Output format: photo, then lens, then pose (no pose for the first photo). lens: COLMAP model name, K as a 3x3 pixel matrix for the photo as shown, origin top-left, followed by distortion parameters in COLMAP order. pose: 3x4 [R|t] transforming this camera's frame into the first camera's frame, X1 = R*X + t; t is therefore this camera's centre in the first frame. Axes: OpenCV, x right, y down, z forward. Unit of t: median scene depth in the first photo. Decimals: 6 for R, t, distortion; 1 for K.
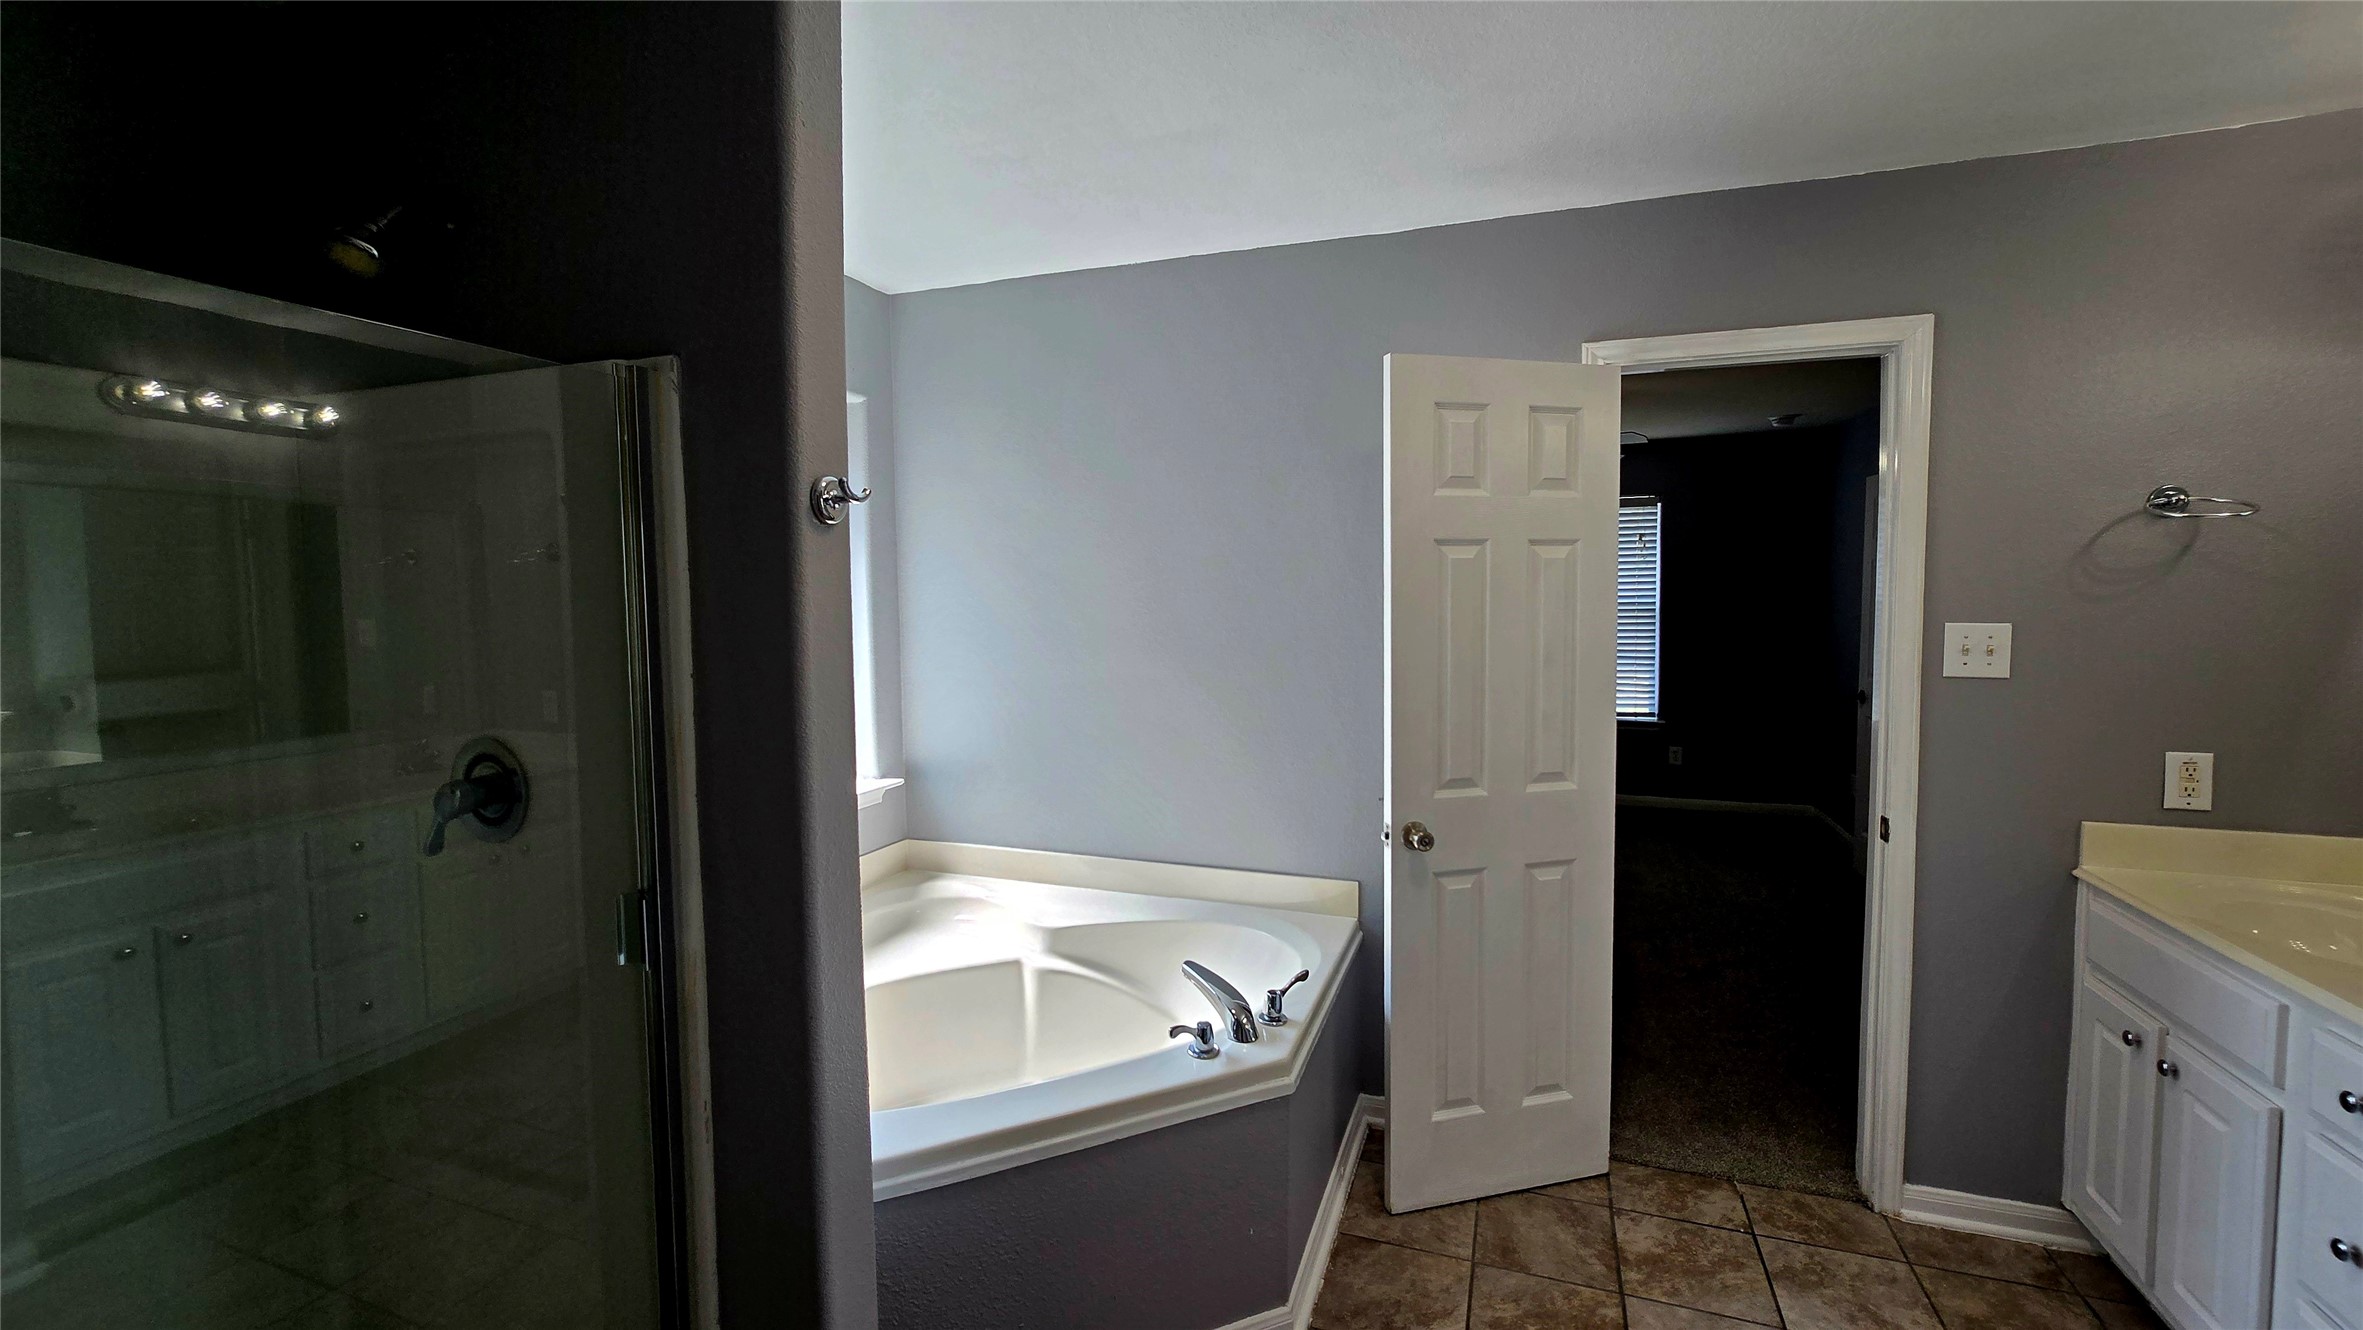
lens RADIAL K [[969.9, 0, 1192.5], [0, 969.9, 669.2], [0, 0, 1]] dist [-0.004834, 0.000829]
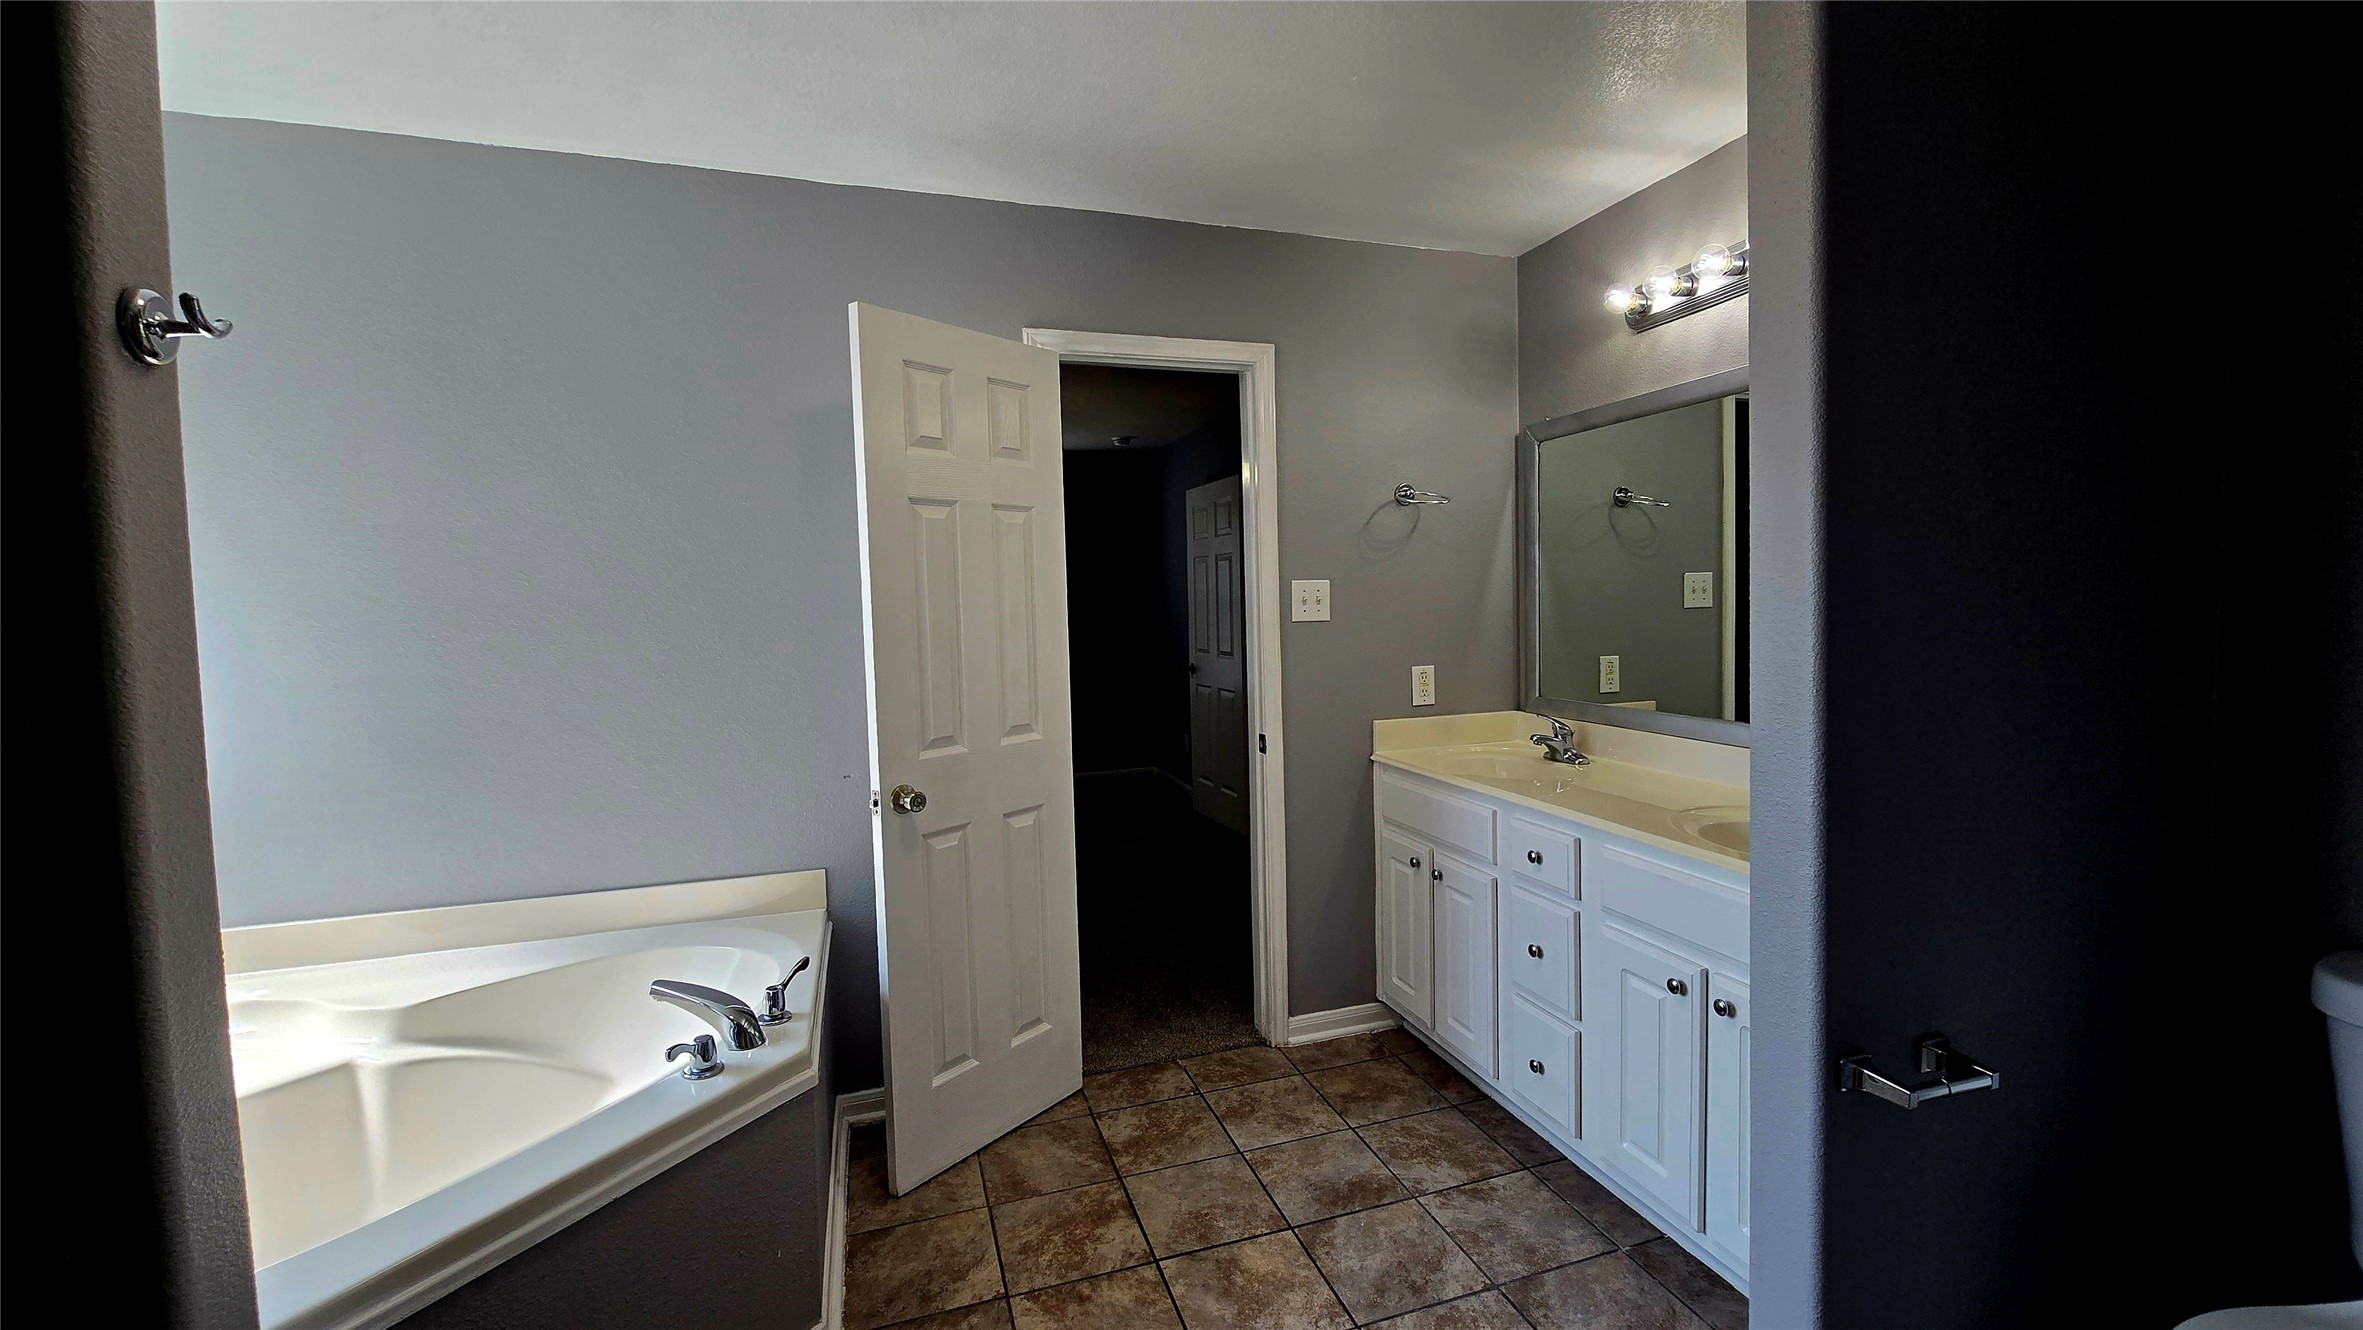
lens RADIAL K [[969.9, 0, 1201.4], [0, 969.9, 670.0], [0, 0, 1]] dist [-0.004834, 0.000829]
pose [[0.785180, -0.053137, 0.616984, -0.137703], [0.065991, 0.997818, 0.001955, 0.060810], [-0.615742, 0.039181, 0.786973, 0.035058]]
